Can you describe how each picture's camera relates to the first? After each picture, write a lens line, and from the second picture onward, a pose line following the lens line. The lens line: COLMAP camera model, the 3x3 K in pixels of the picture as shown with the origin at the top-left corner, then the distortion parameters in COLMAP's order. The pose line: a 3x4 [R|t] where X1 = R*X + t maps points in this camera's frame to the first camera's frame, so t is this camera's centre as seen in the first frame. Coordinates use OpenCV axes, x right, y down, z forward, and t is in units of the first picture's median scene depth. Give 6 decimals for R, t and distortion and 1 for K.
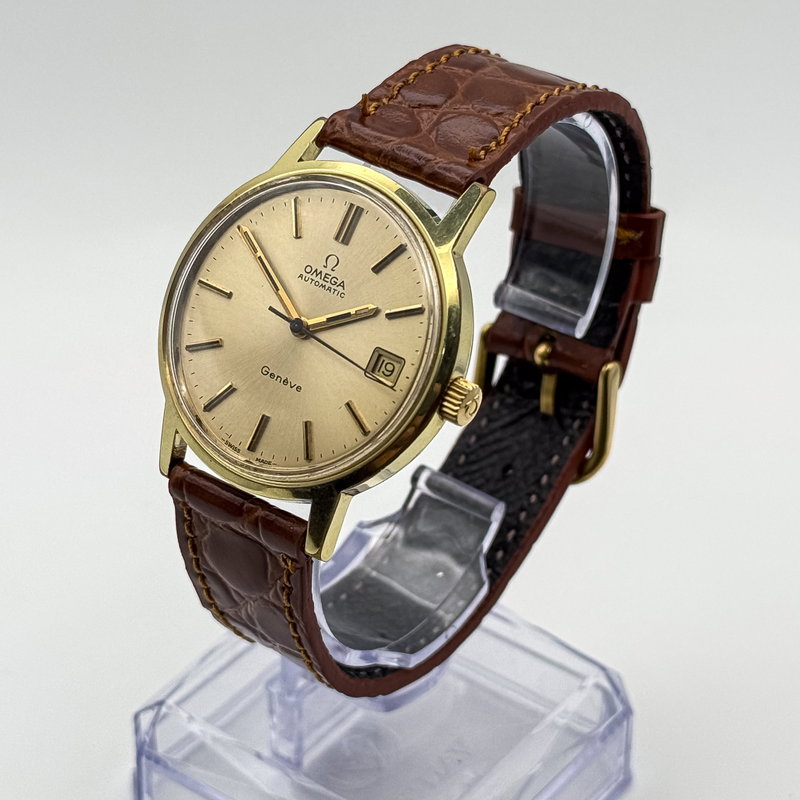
lens RADIAL K [[2180.5, 0, 400.0], [0, 2180.5, 400.0], [0, 0, 1]] dist [-0.003920, -0.114325]
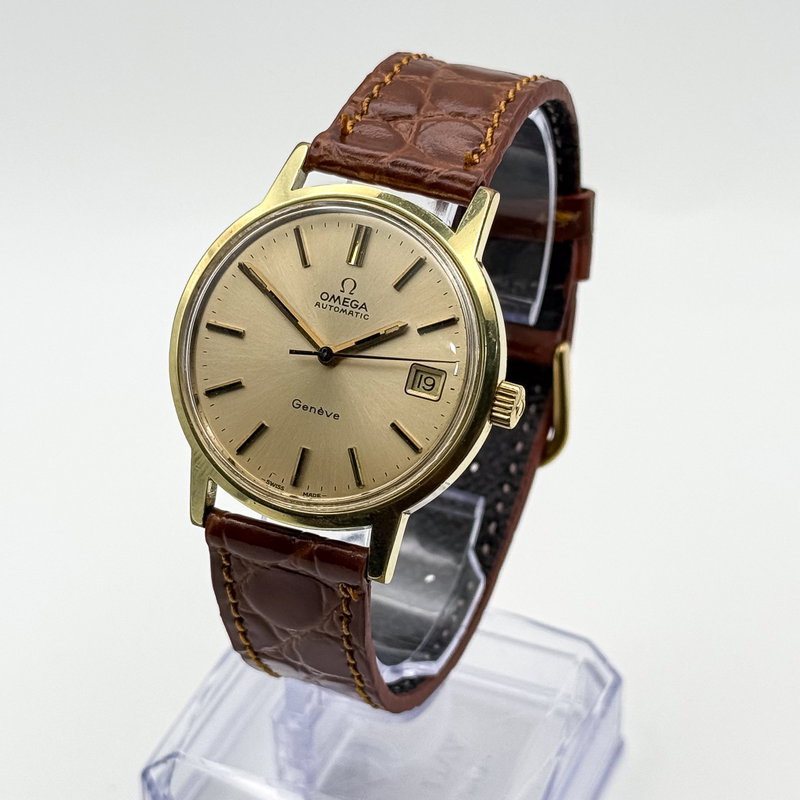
lens RADIAL K [[2180.5, 0, 400.0], [0, 2180.5, 400.0], [0, 0, 1]] dist [-0.003920, -0.114325]
pose [[0.970851, -0.152954, 0.184538, -0.192304], [0.151305, 0.988218, 0.023073, -0.029944], [-0.185893, 0.005521, 0.982555, 0.018595]]
